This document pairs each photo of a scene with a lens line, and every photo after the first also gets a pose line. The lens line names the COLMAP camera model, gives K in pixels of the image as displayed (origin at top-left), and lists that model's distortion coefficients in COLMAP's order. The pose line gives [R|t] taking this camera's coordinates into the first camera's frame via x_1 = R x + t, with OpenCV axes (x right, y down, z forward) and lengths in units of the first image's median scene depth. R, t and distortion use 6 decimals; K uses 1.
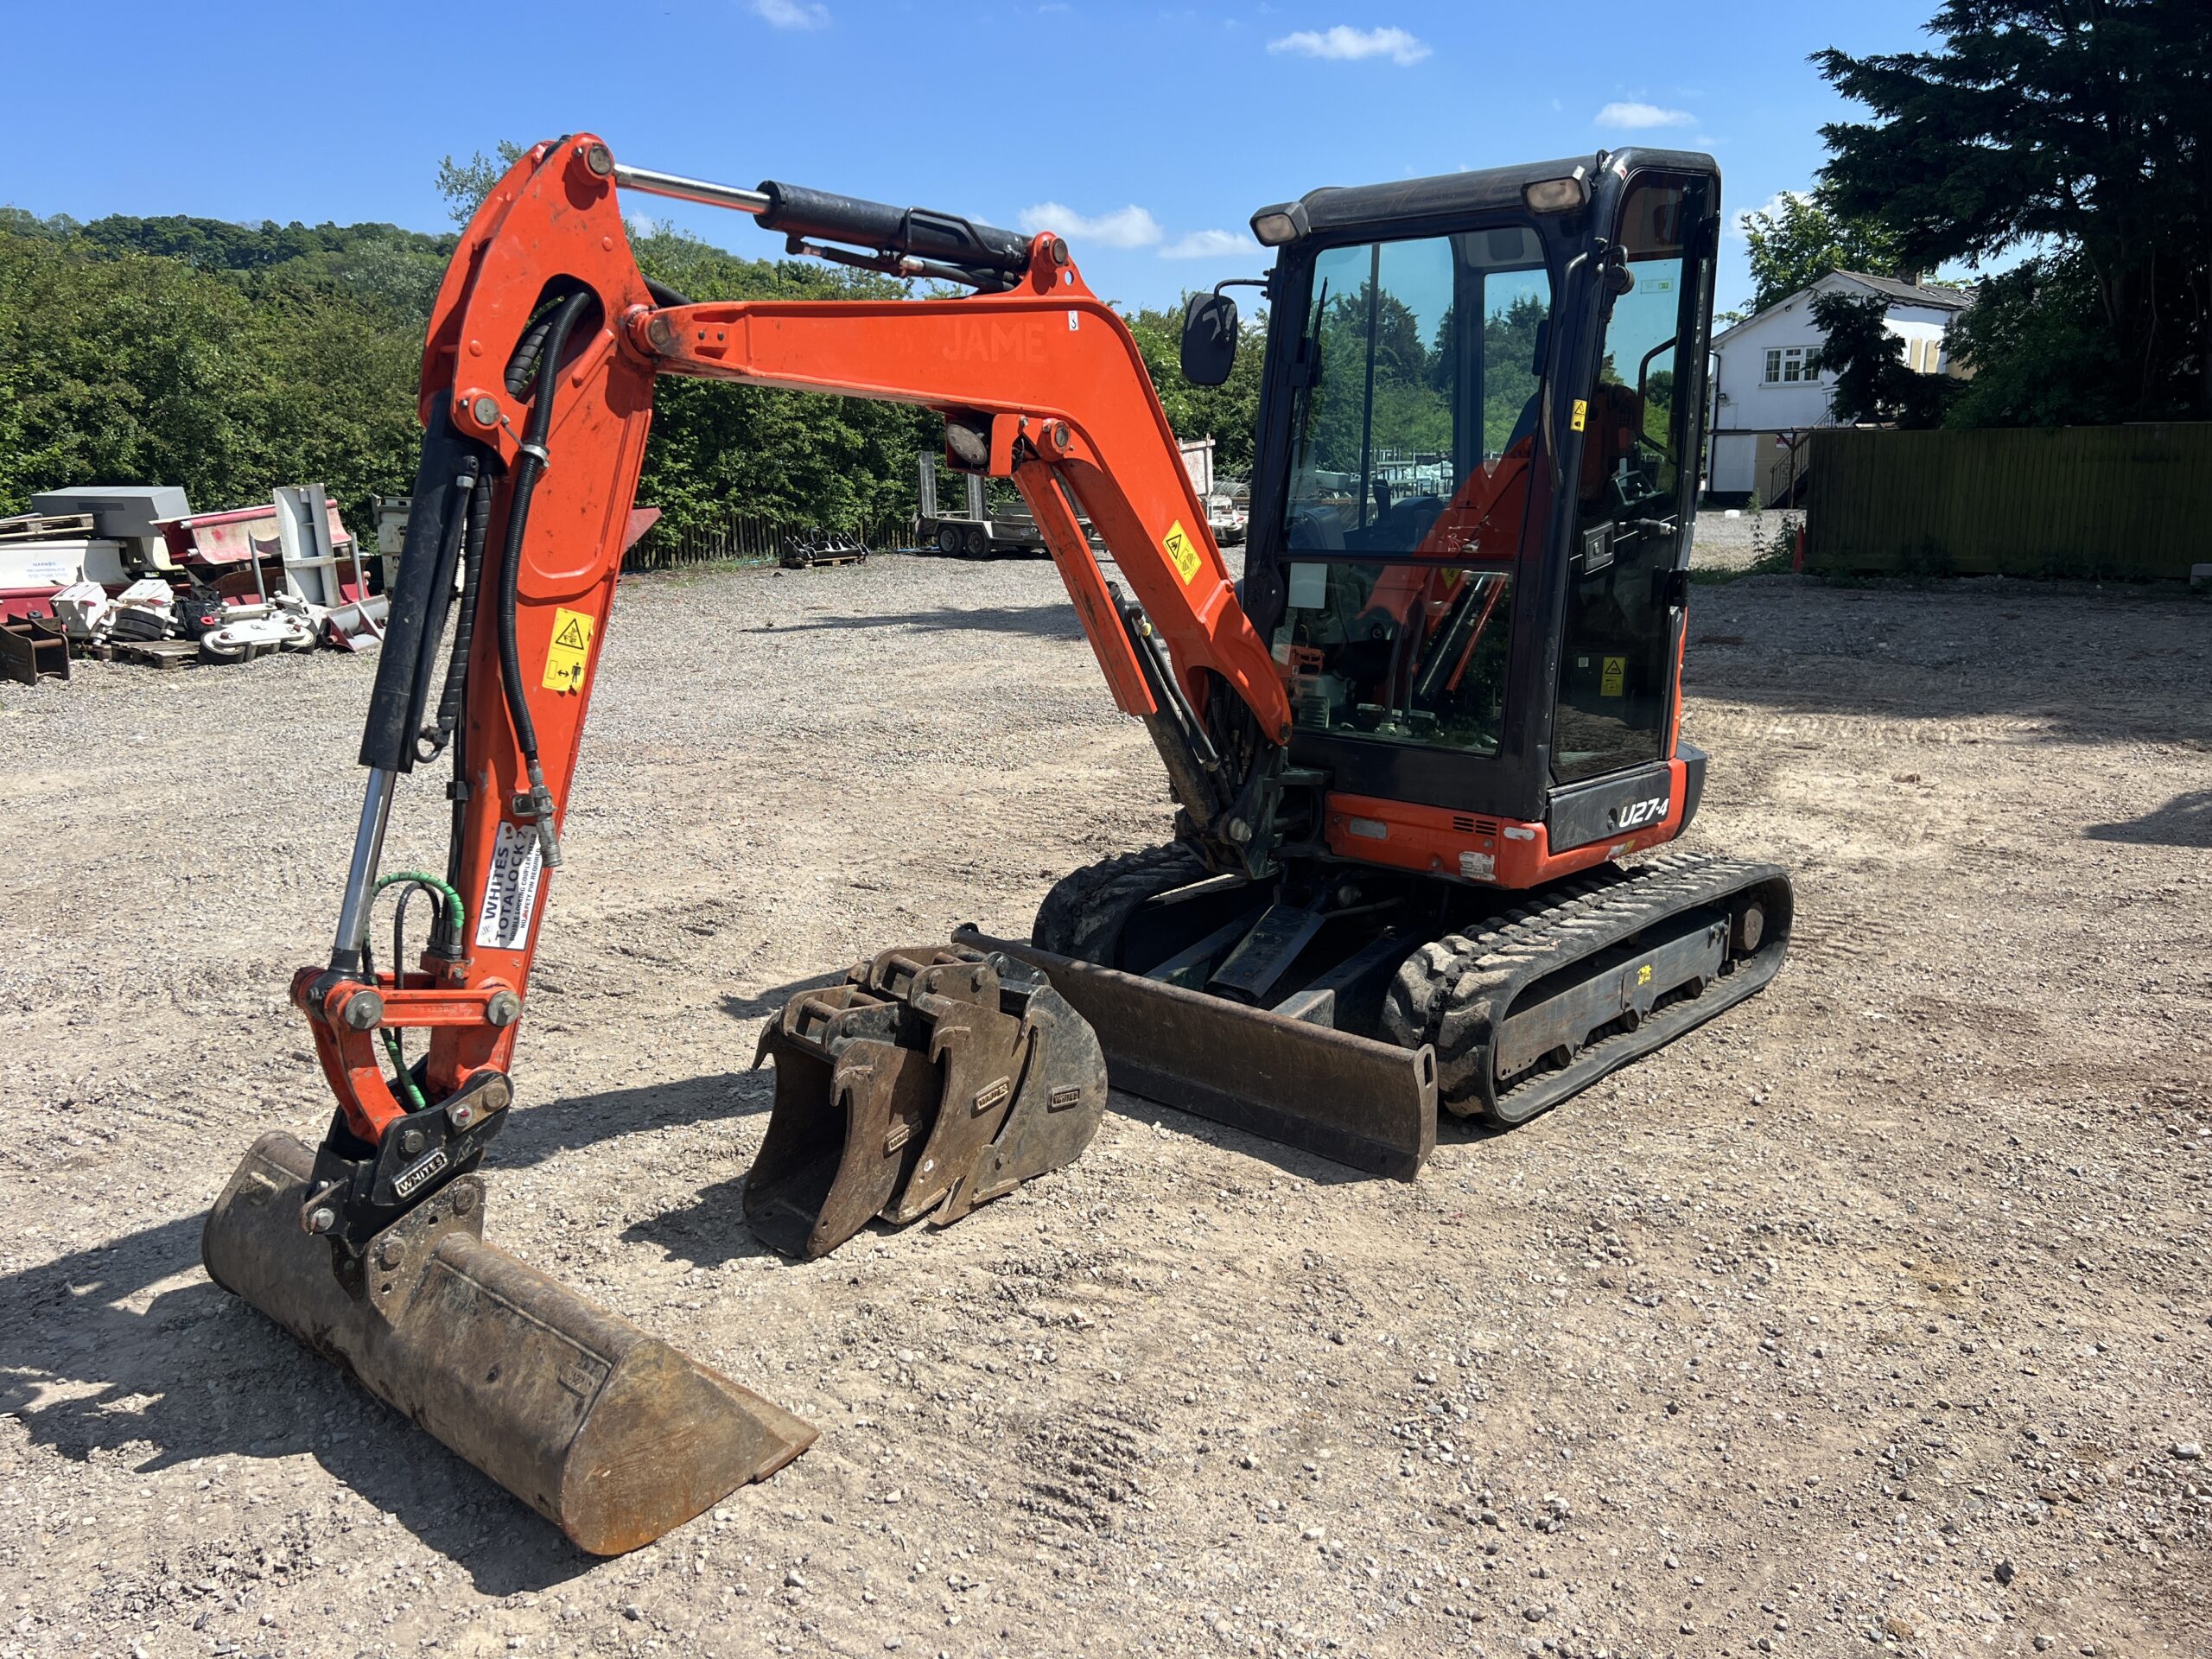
lens RADIAL K [[1649.7, 0, 1101.2], [0, 1649.7, 825.0], [0, 0, 1]] dist [0.103632, -0.192245]
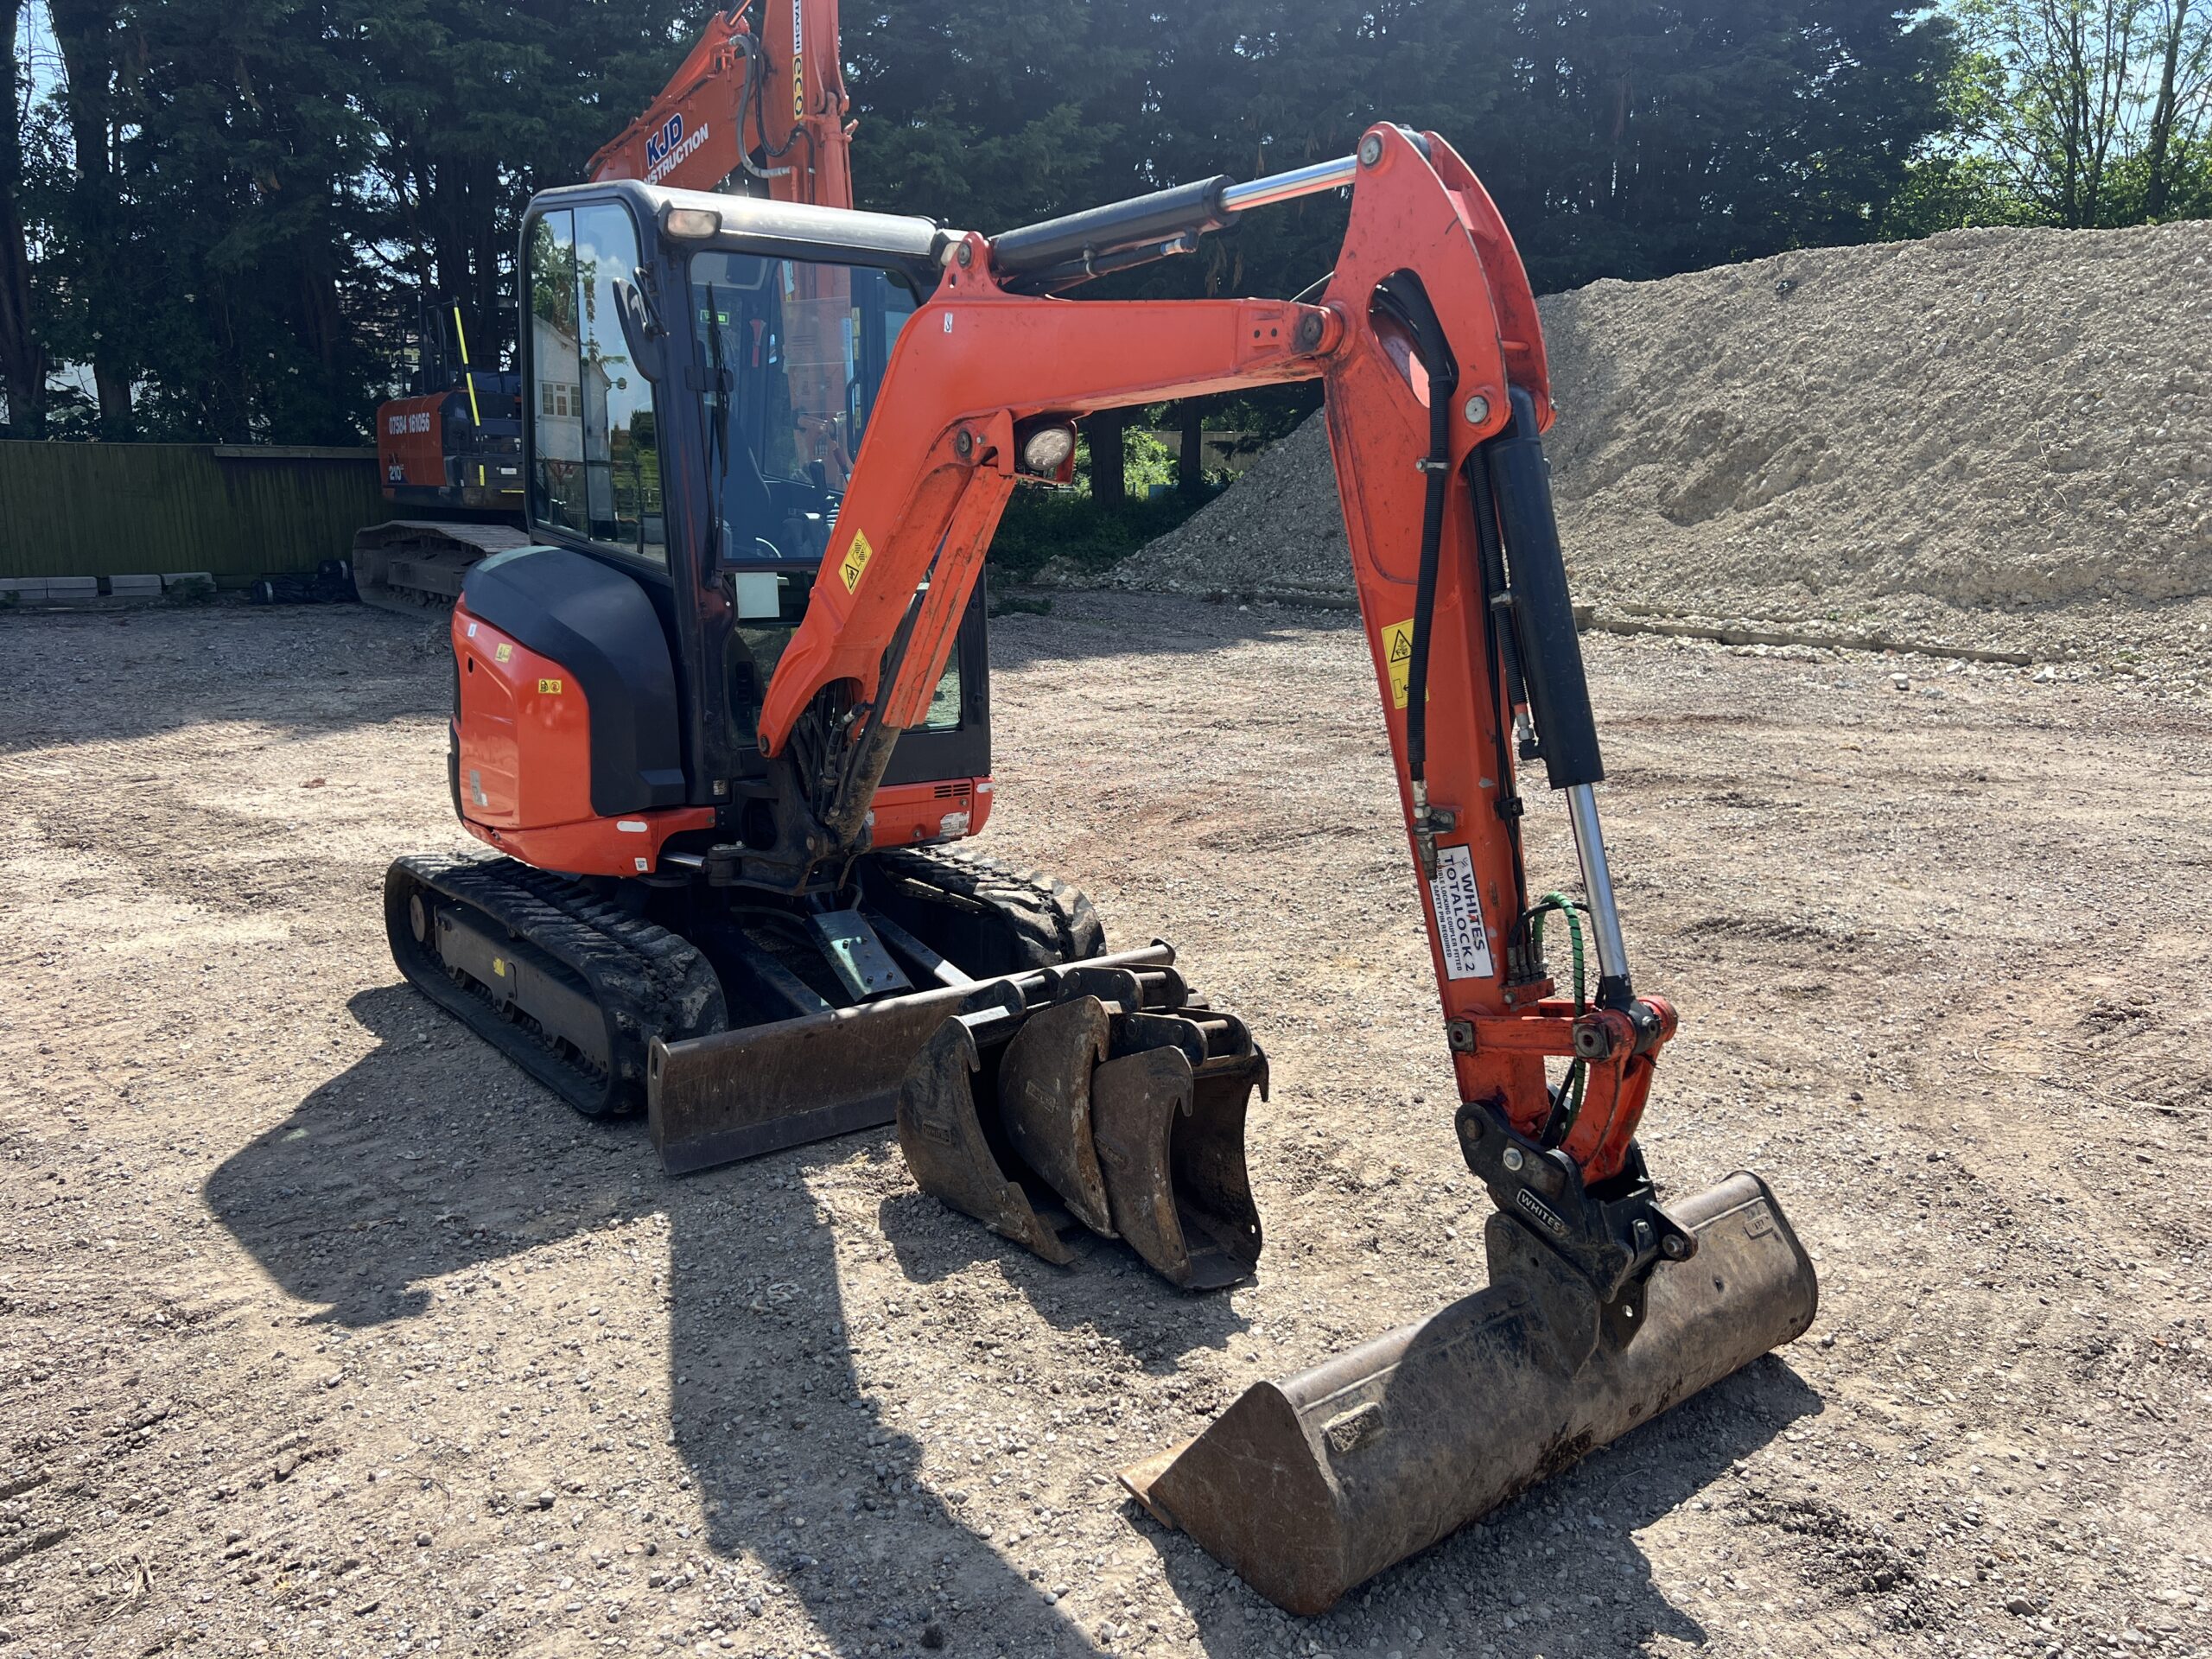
lens RADIAL K [[1649.7, 0, 1101.2], [0, 1649.7, 825.0], [0, 0, 1]] dist [0.103632, -0.192245]
pose [[0.184443, -0.189142, 0.964472, -1.074132], [0.195752, 0.968717, 0.152540, -0.162045], [-0.963152, 0.160663, 0.215698, 0.813765]]
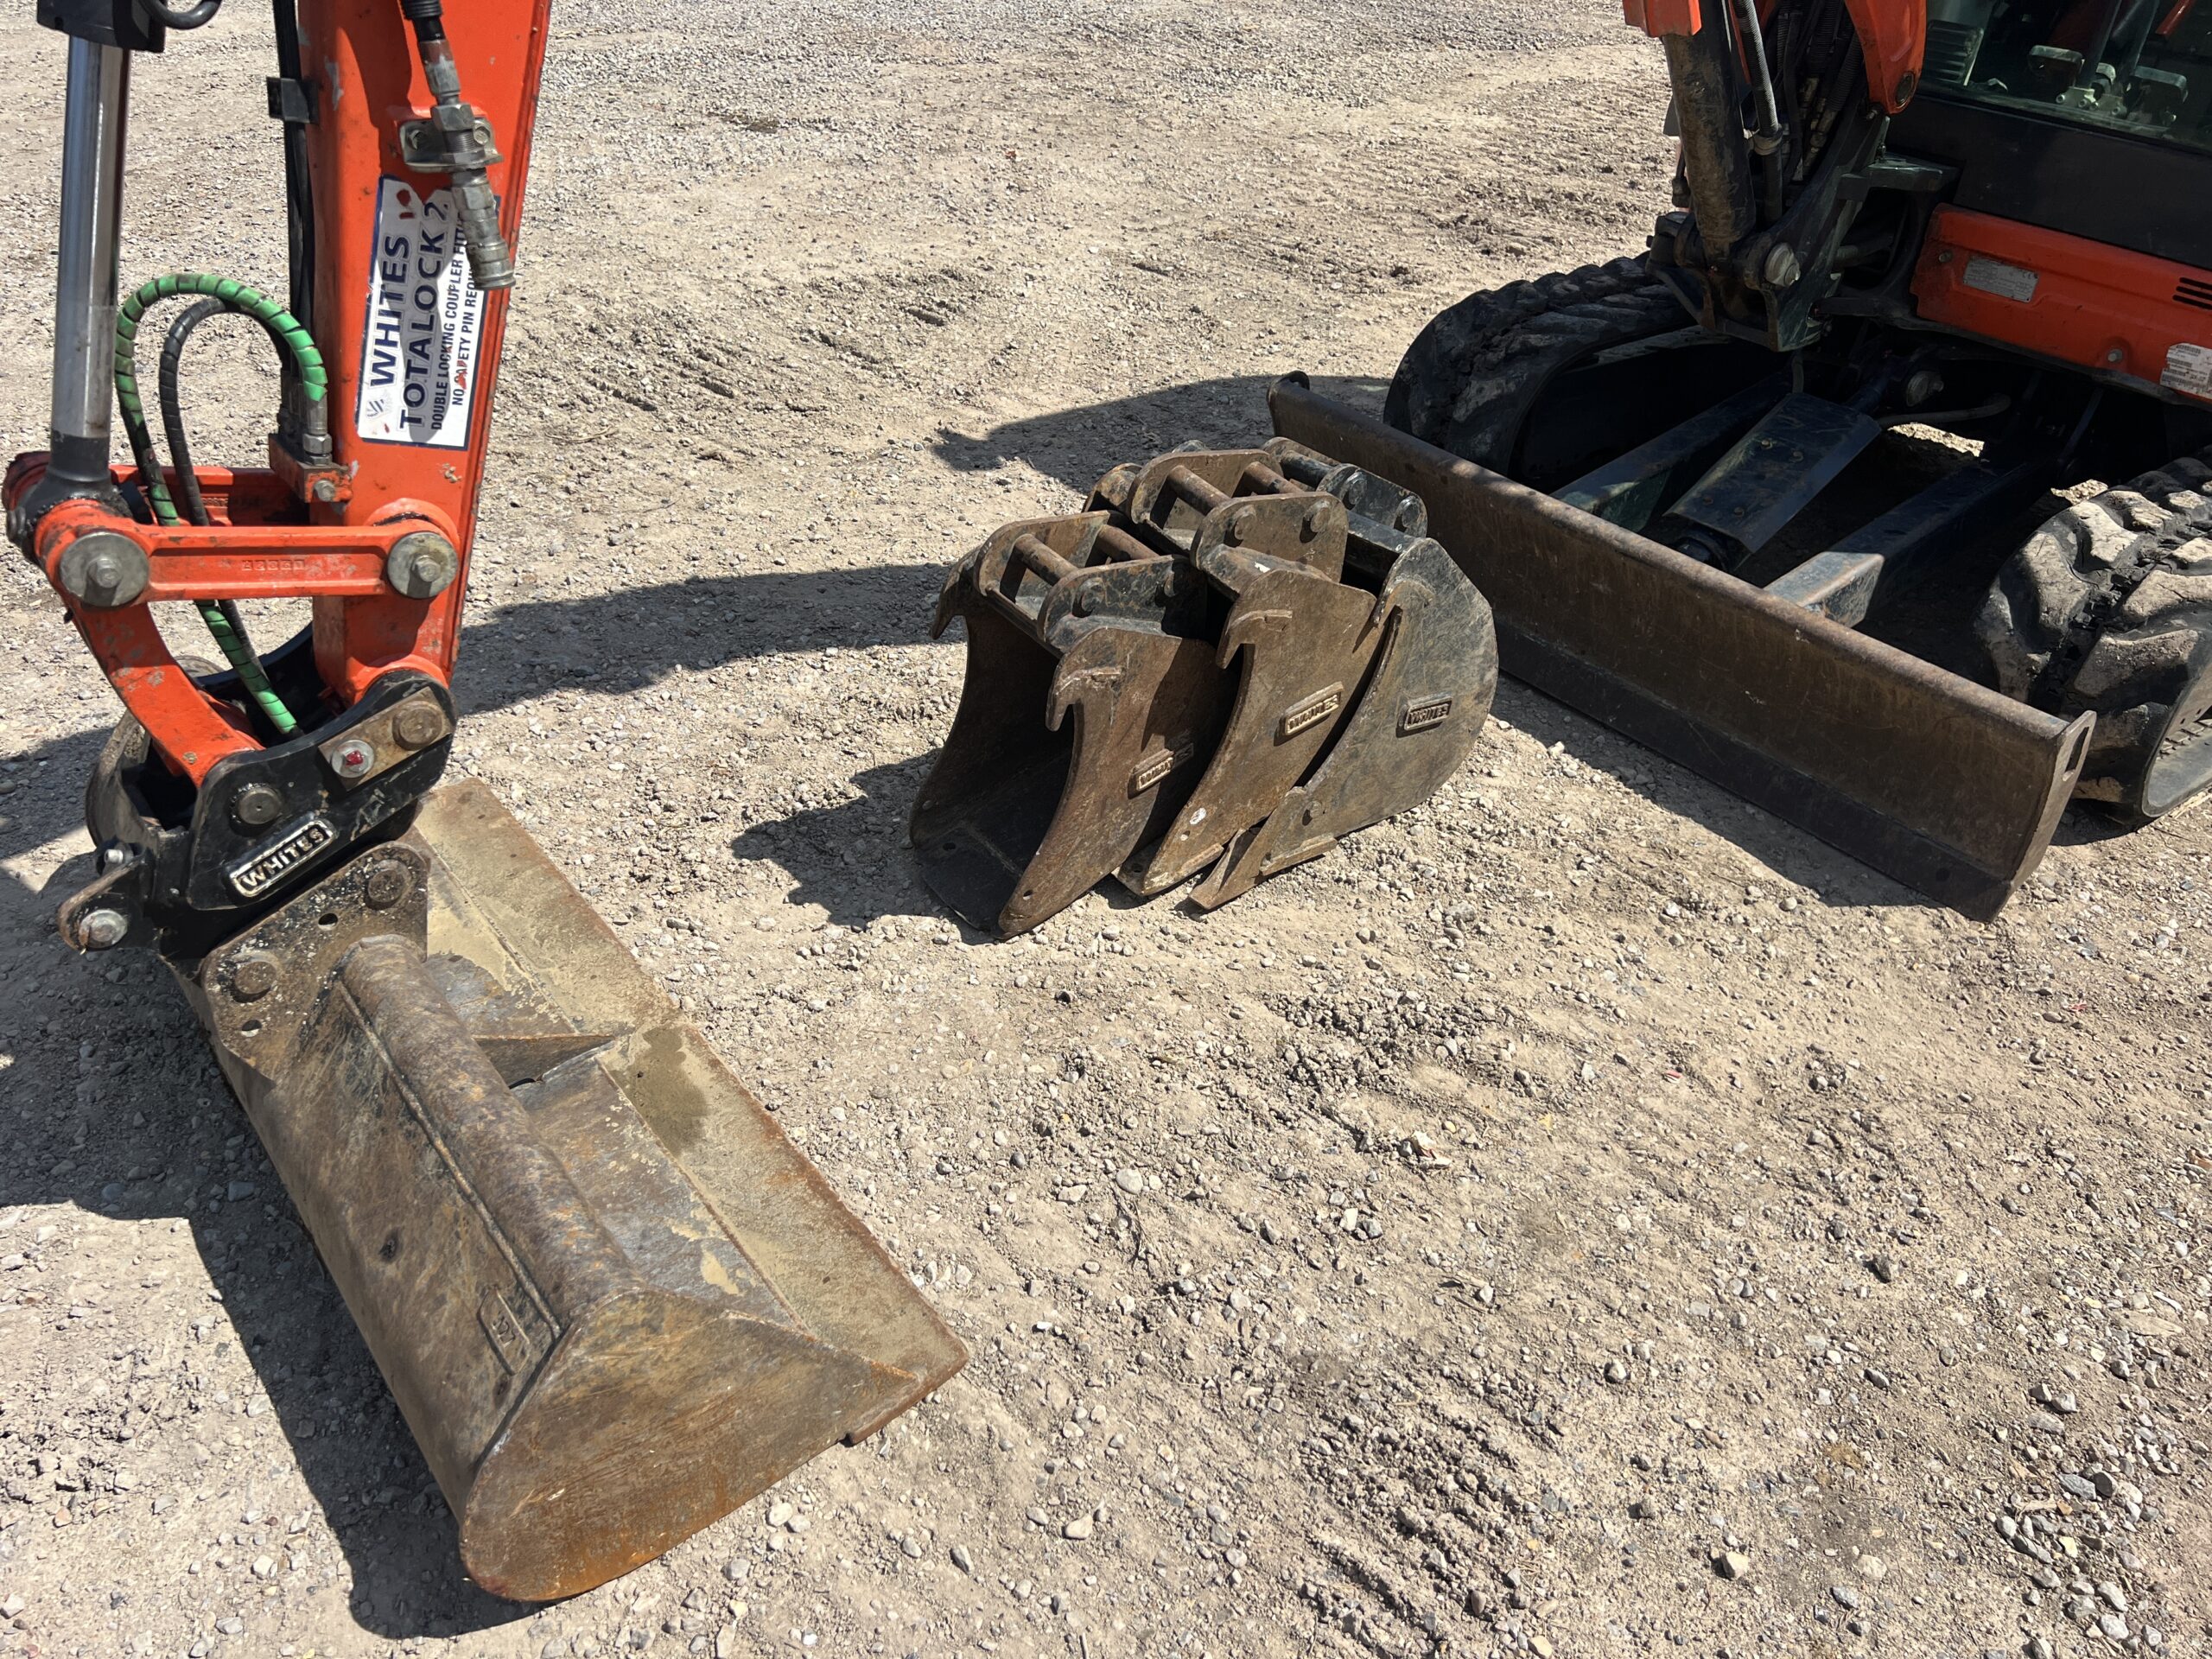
lens RADIAL K [[1663.4, 0, 1100.6], [0, 1663.4, 821.3], [0, 0, 1]] dist [0.064160, -0.081941]
pose [[0.980656, 0.140493, -0.136295, -0.055332], [-0.080559, 0.924280, 0.373119, -0.022573], [0.178395, -0.354921, 0.917718, 0.425225]]
